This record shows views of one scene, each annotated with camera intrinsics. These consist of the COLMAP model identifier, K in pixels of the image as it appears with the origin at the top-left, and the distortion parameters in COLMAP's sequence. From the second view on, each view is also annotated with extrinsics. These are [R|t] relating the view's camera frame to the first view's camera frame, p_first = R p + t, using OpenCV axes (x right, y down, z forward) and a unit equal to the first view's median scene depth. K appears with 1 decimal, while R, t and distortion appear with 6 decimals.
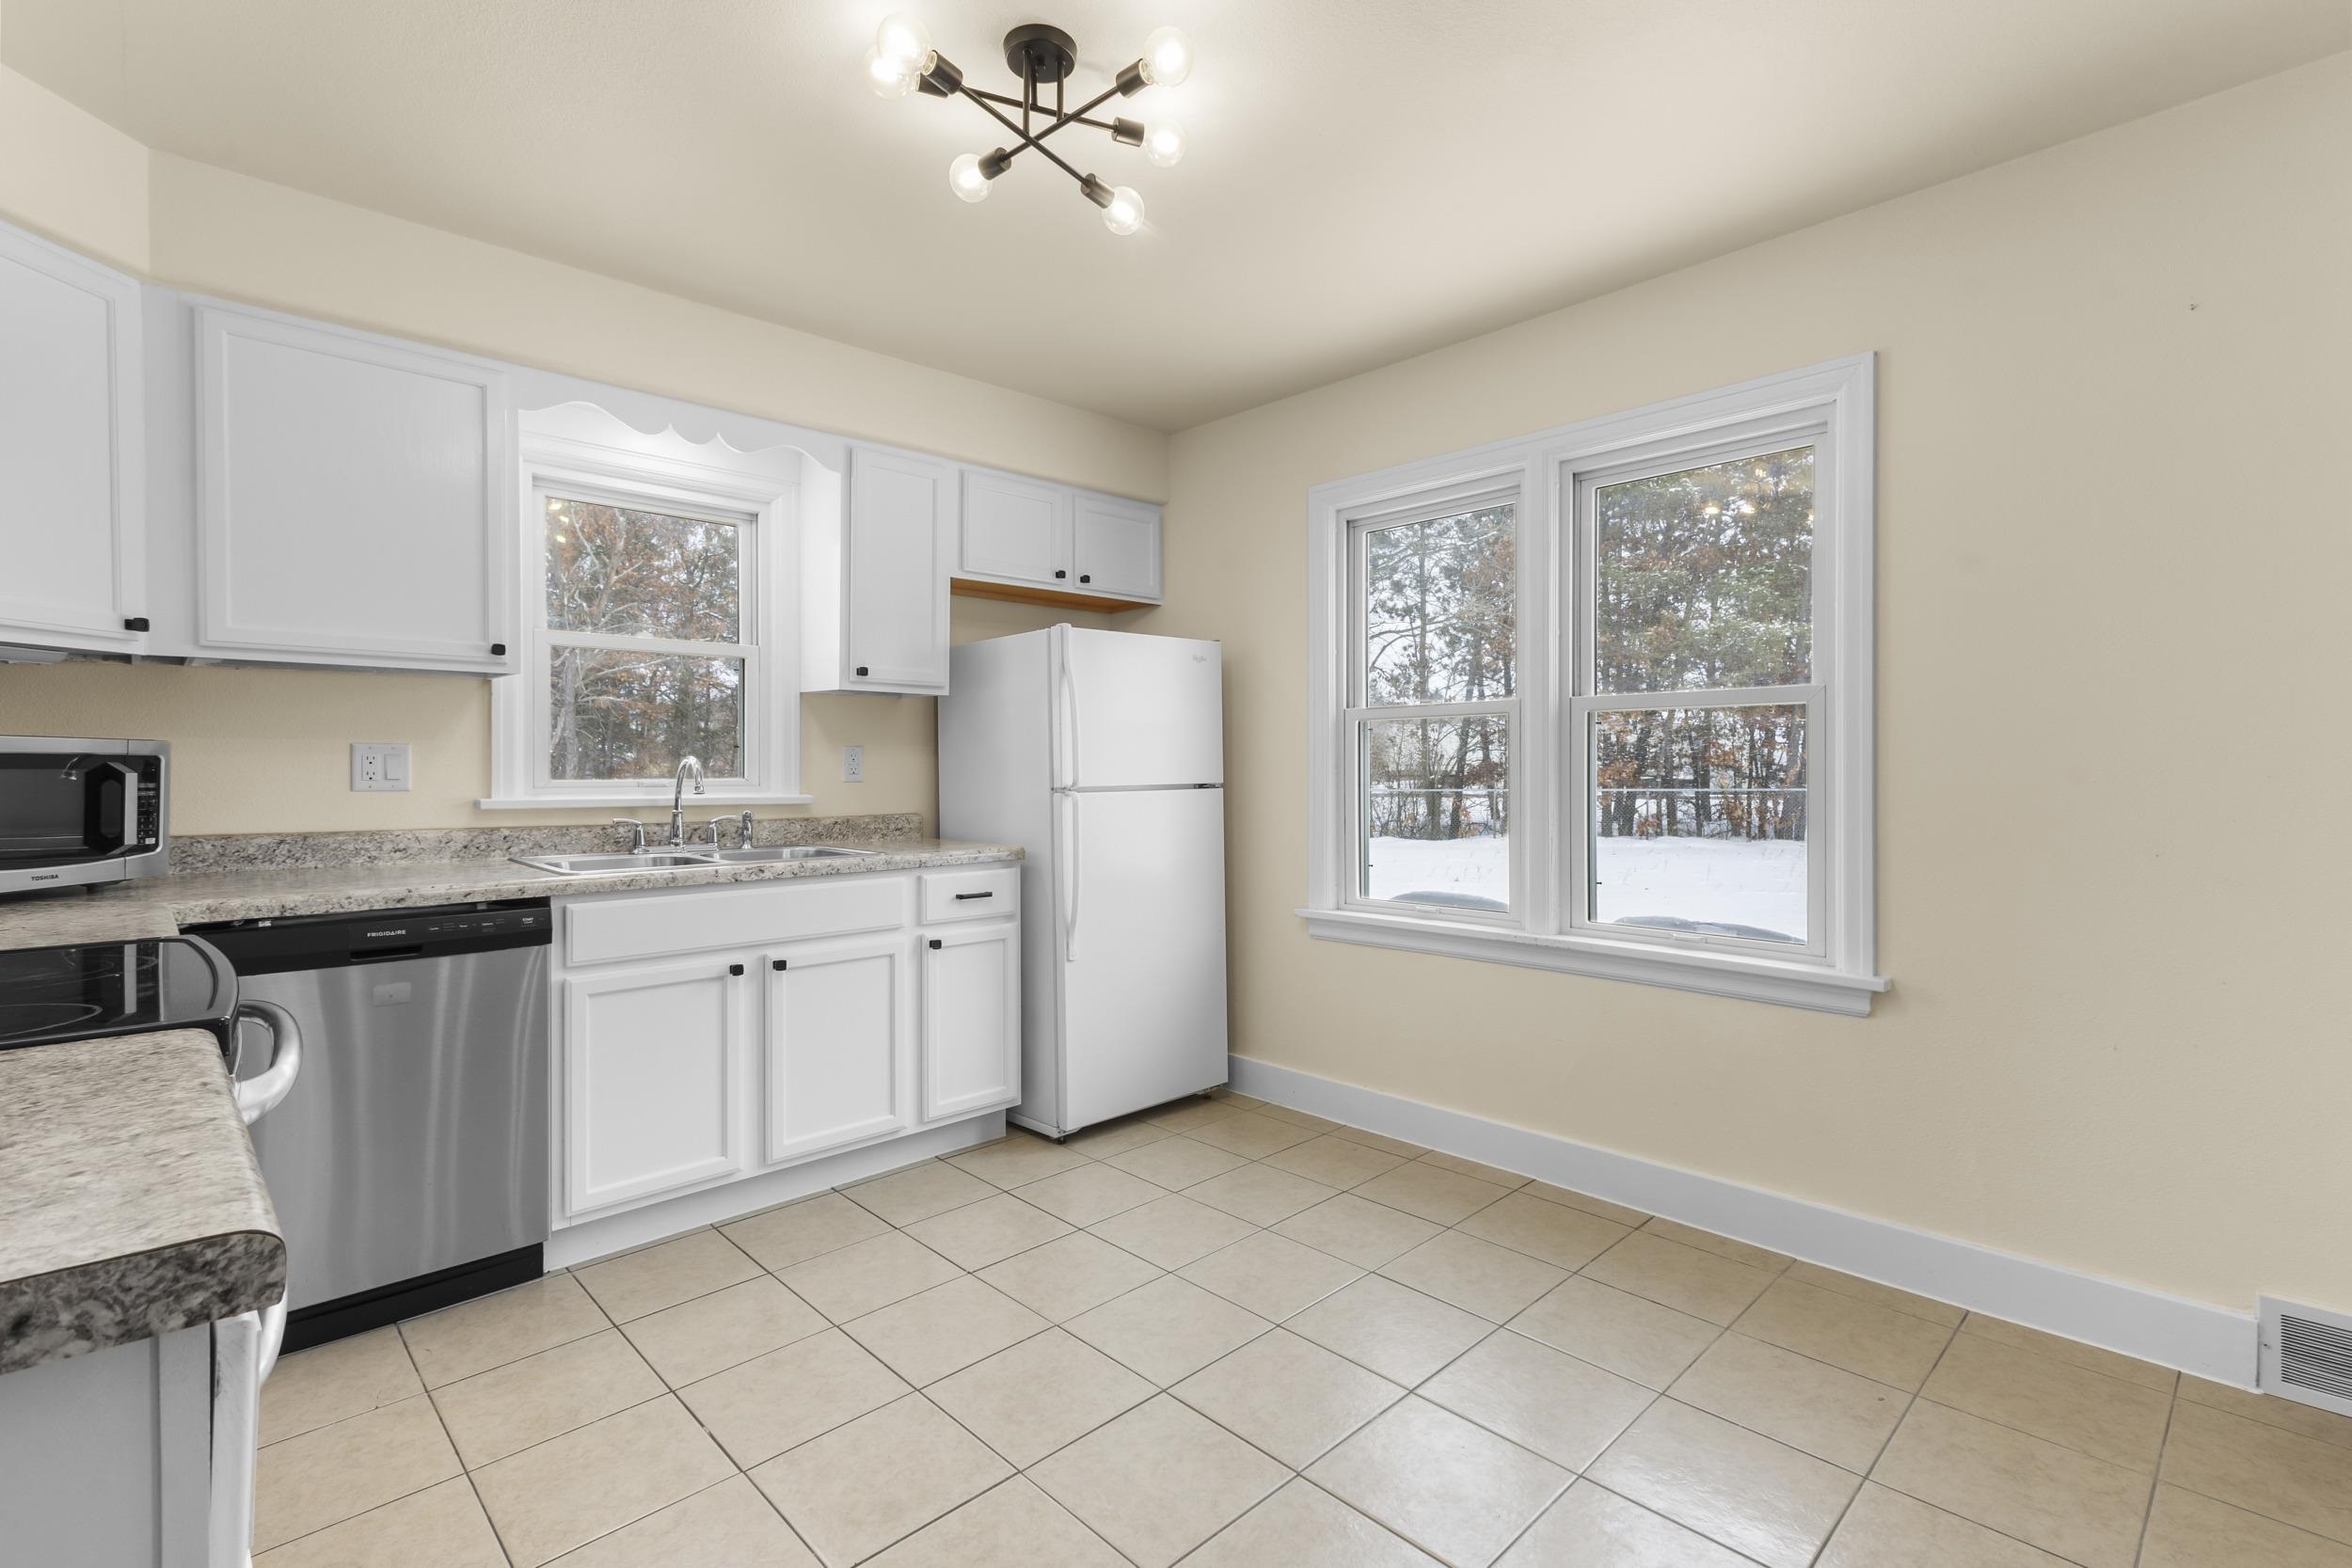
lens RADIAL K [[1090.7, 0, 1174.0], [0, 1090.7, 766.3], [0, 0, 1]] dist [0.020147, -0.000713]
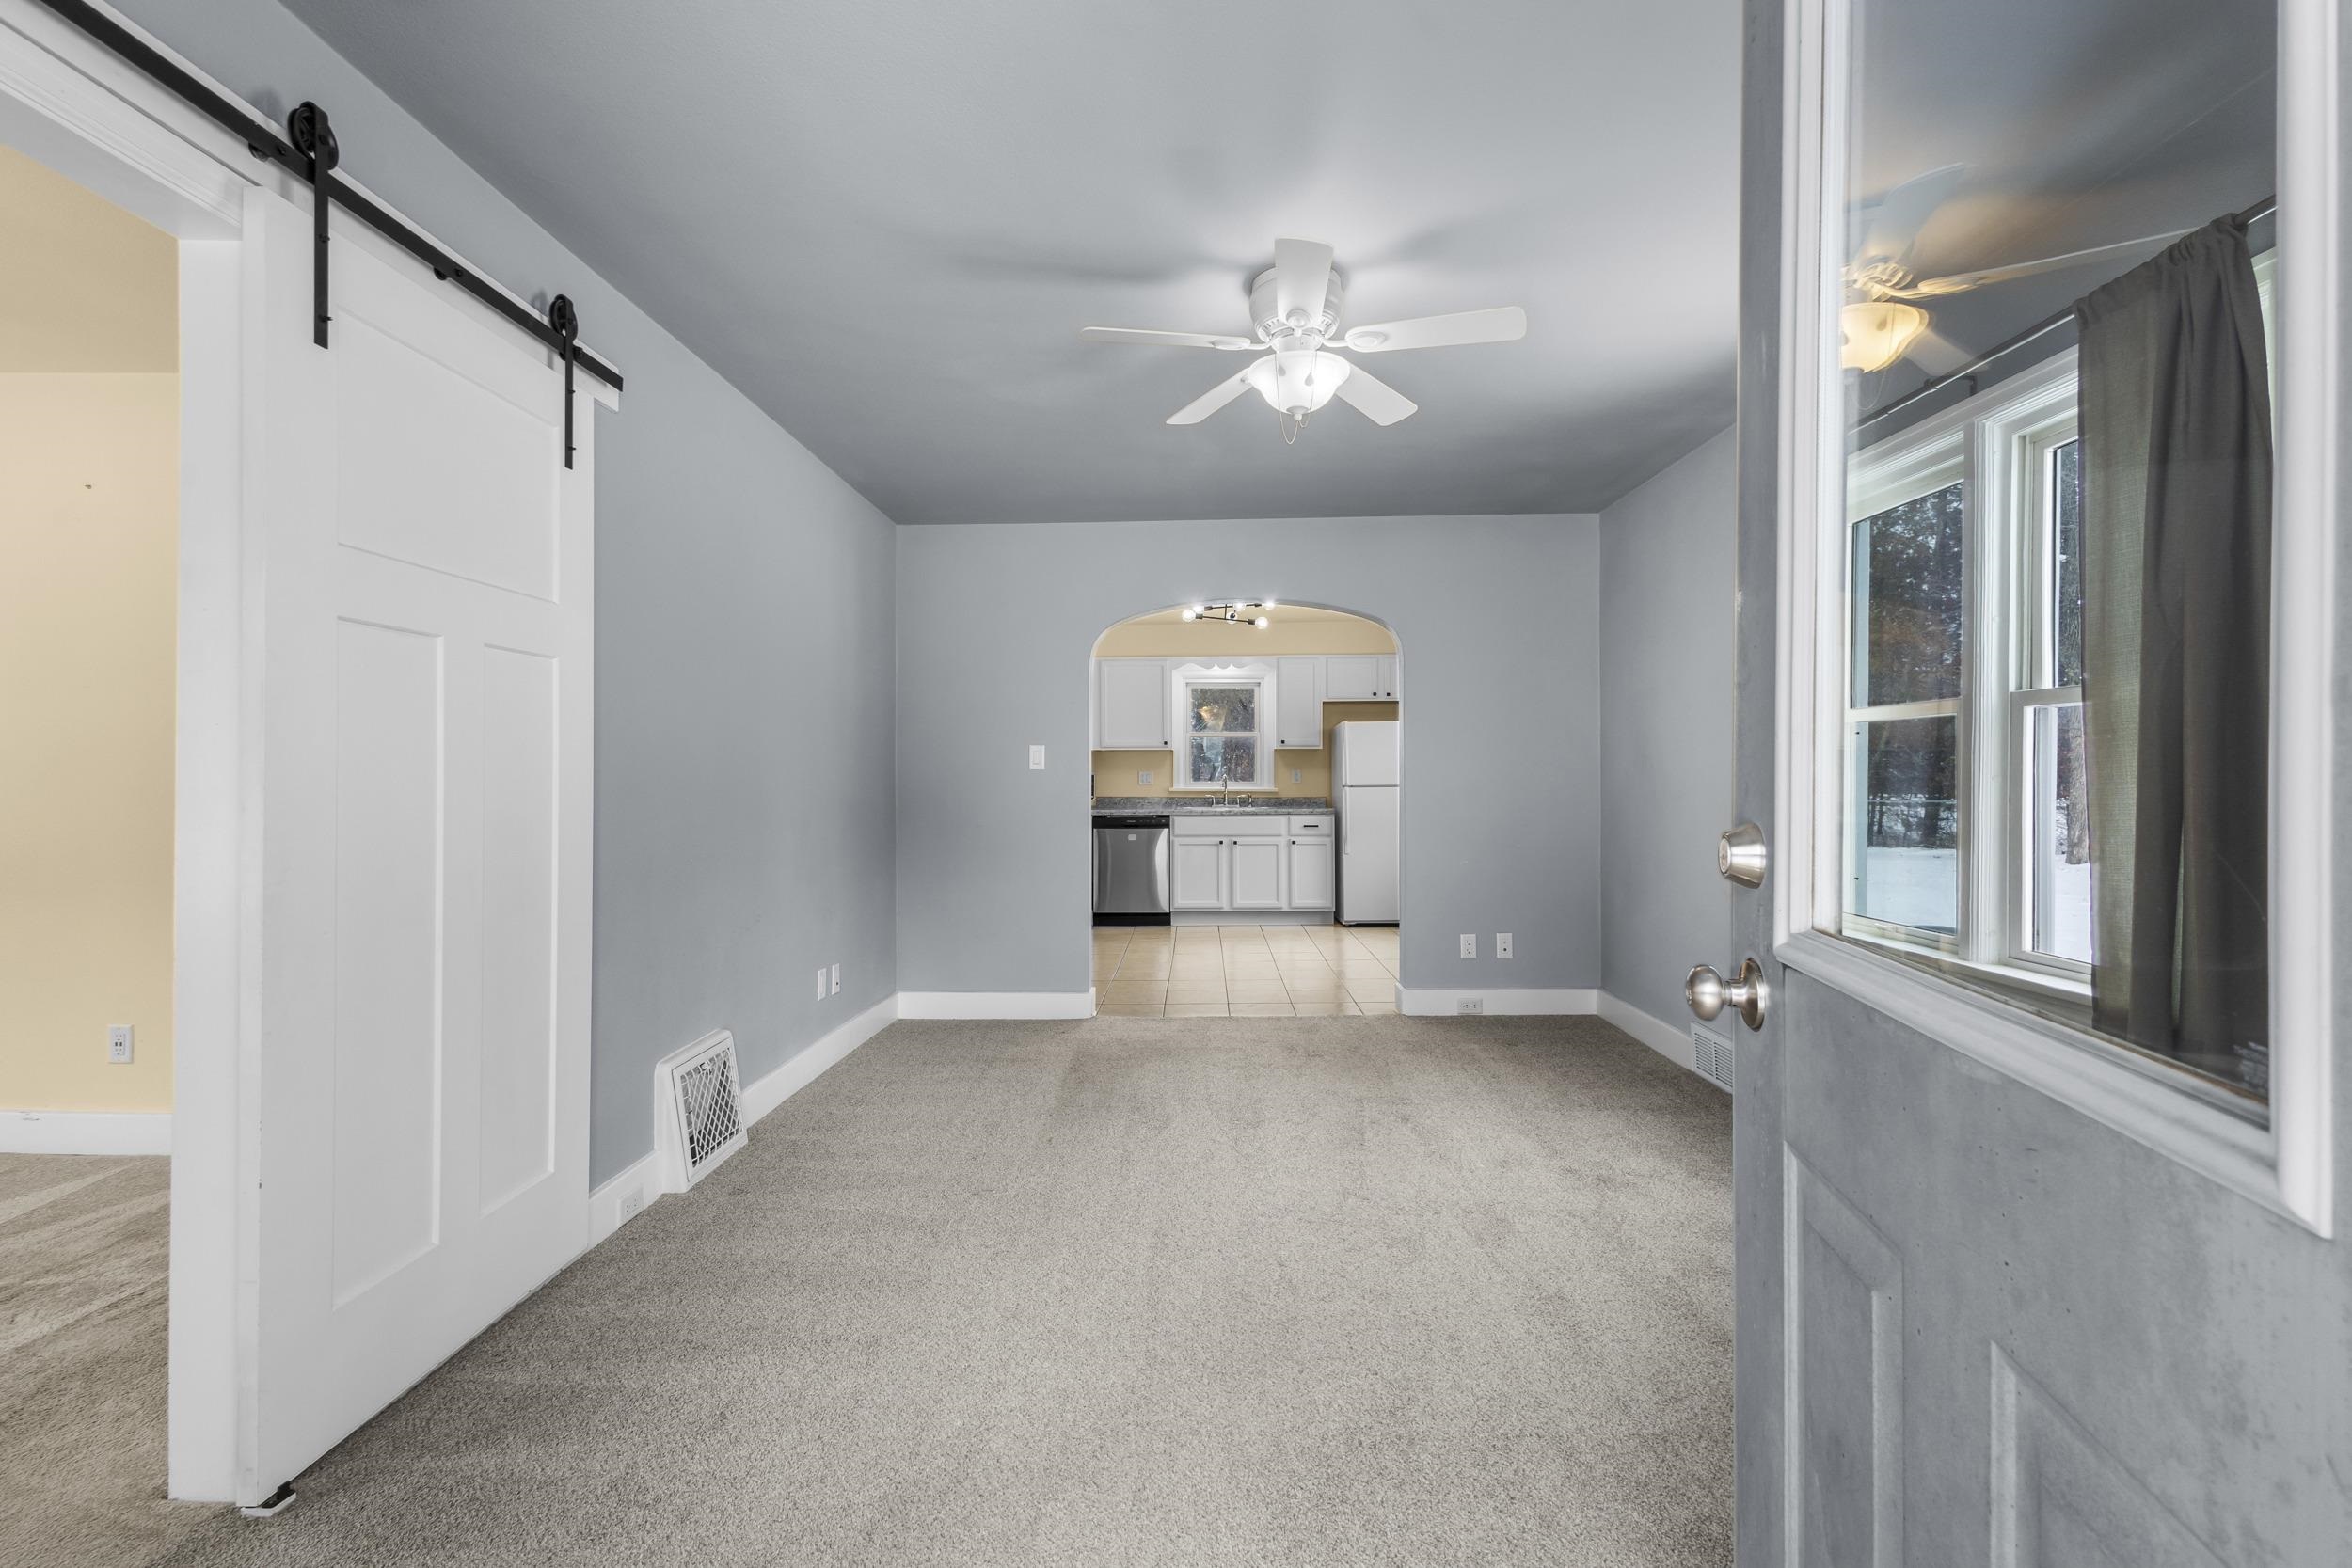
lens RADIAL K [[1084.9, 0, 1179.1], [0, 1084.9, 776.8], [0, 0, 1]] dist [0.015585, -0.000483]
pose [[0.708759, -0.001479, -0.705449, 1.474443], [0.004181, 0.999989, 0.002105, -0.008079], [0.705438, -0.004442, 0.708758, -1.111348]]
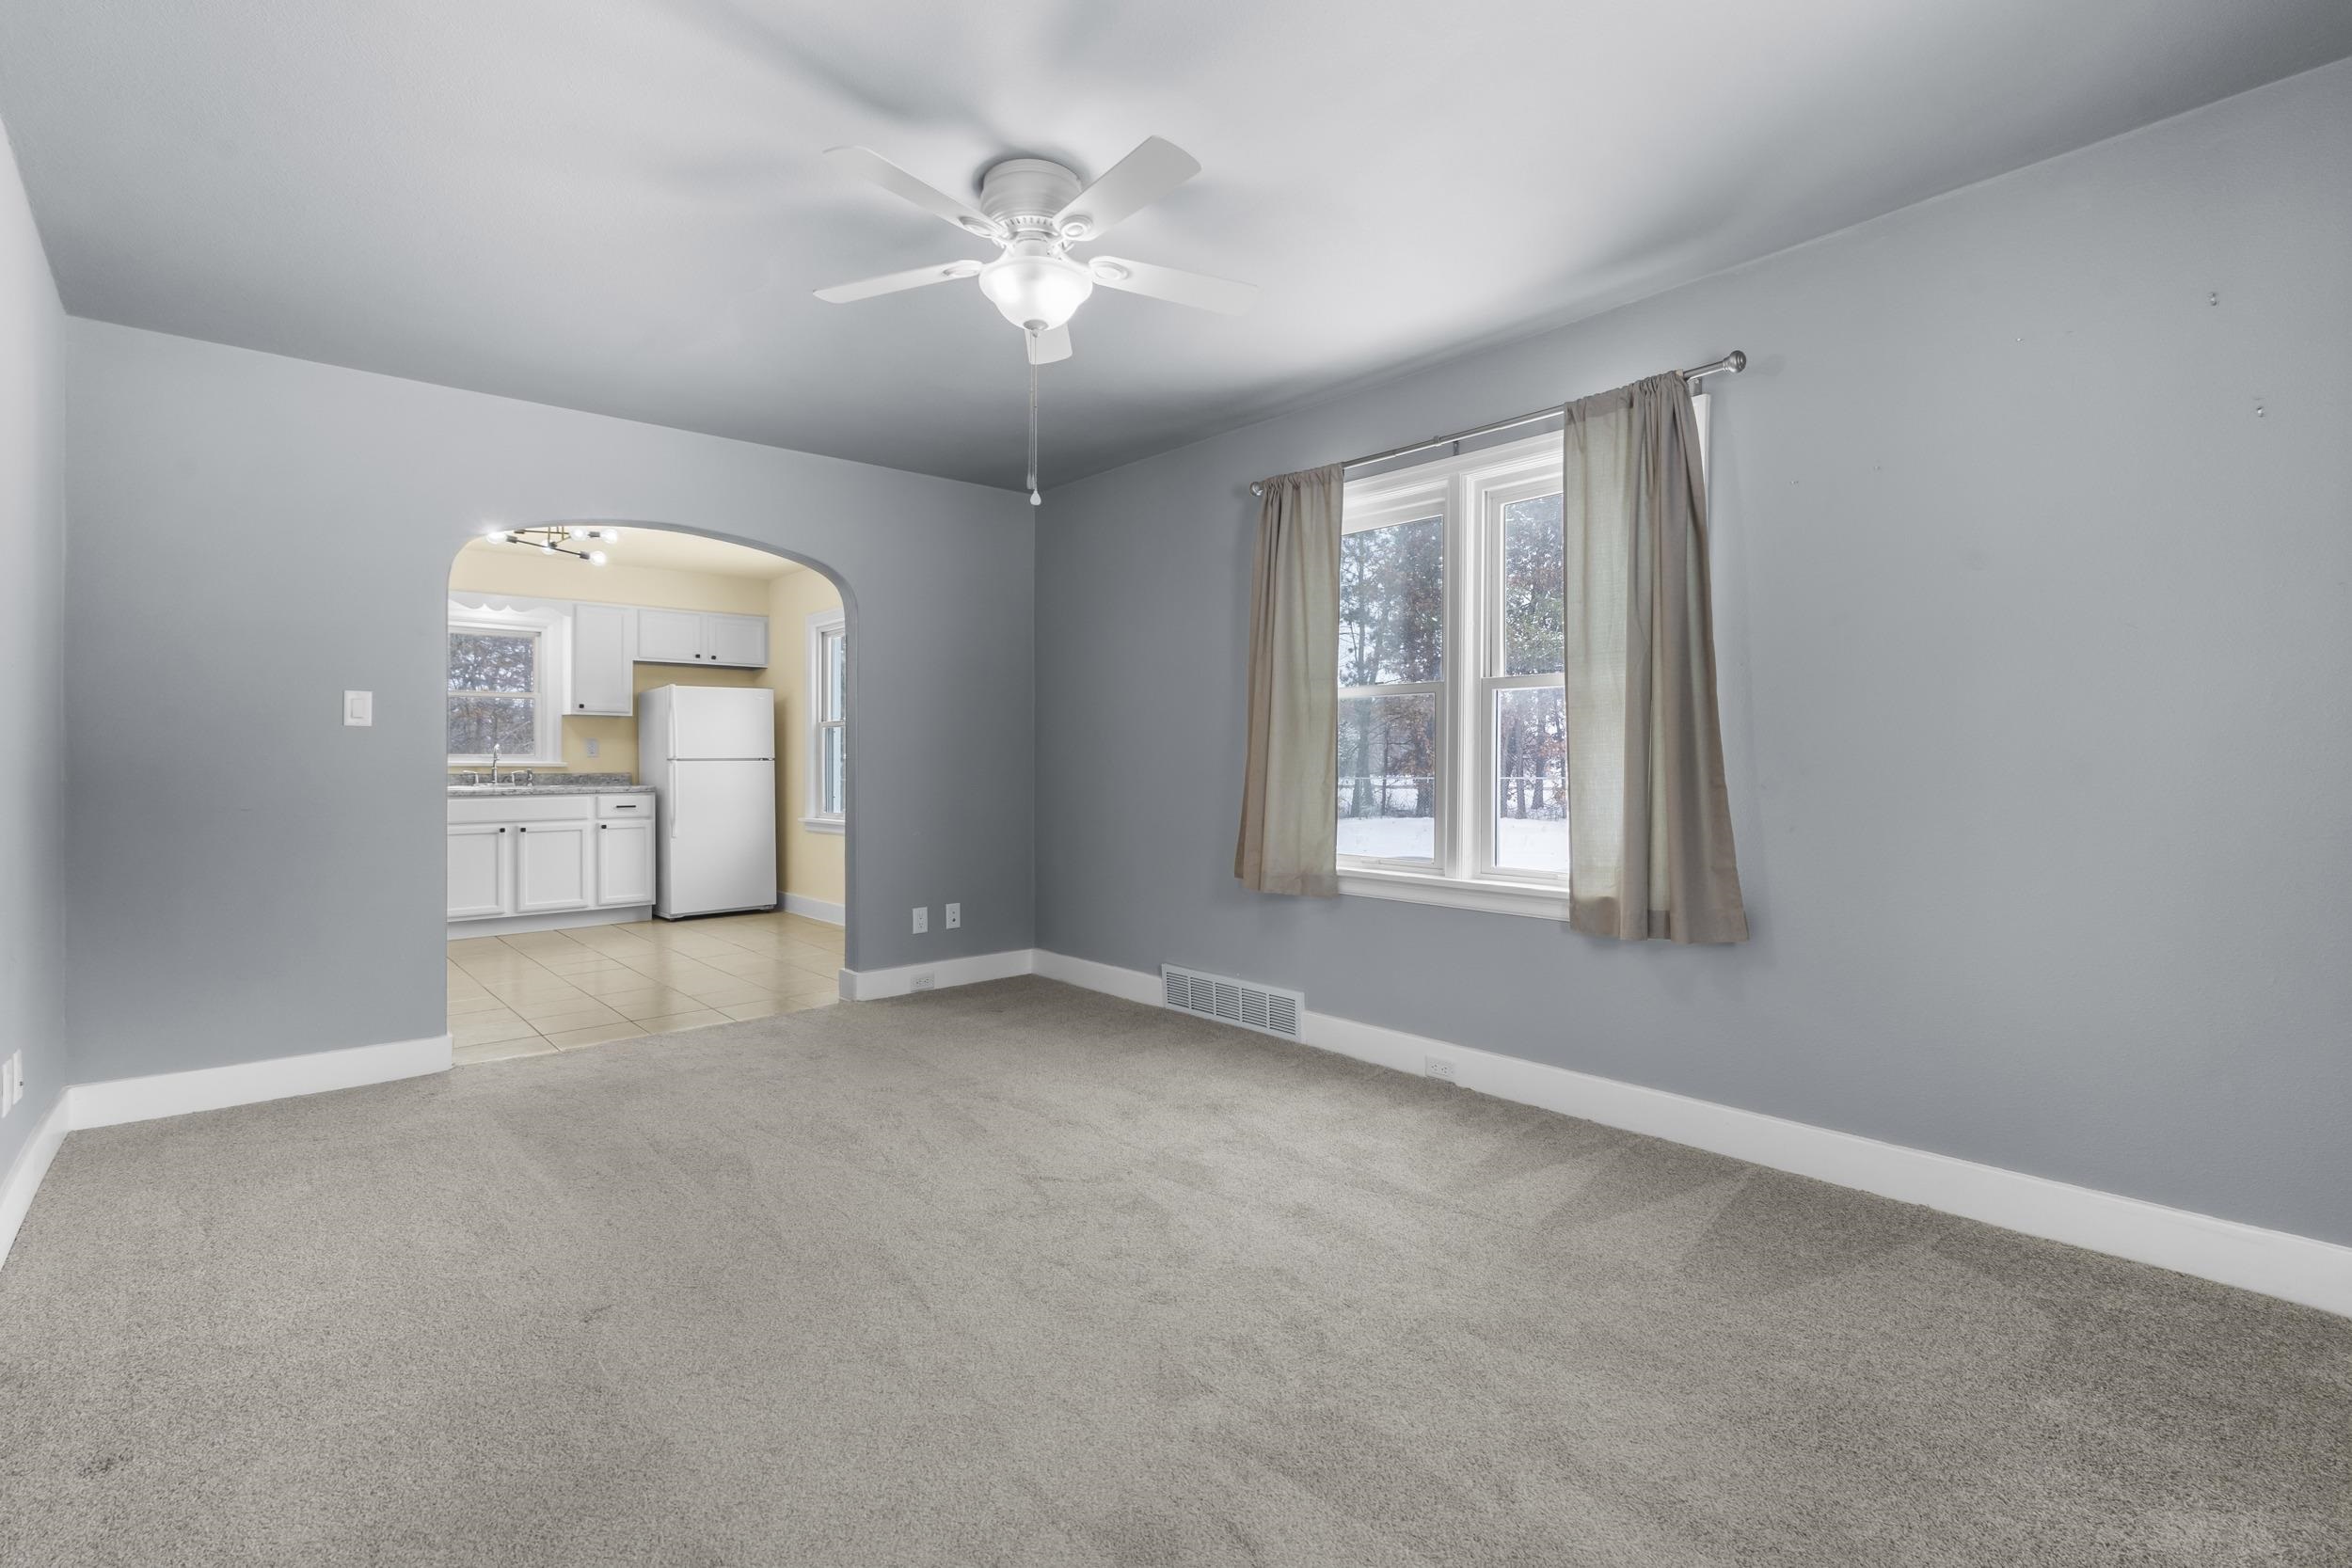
lens RADIAL K [[1090.7, 0, 1174.0], [0, 1090.7, 766.3], [0, 0, 1]] dist [0.020147, -0.000713]
pose [[0.999028, 0.003323, -0.043964, 1.058008], [-0.002982, 0.999965, 0.007813, 0.014922], [0.043988, -0.007674, 0.999003, -1.219478]]
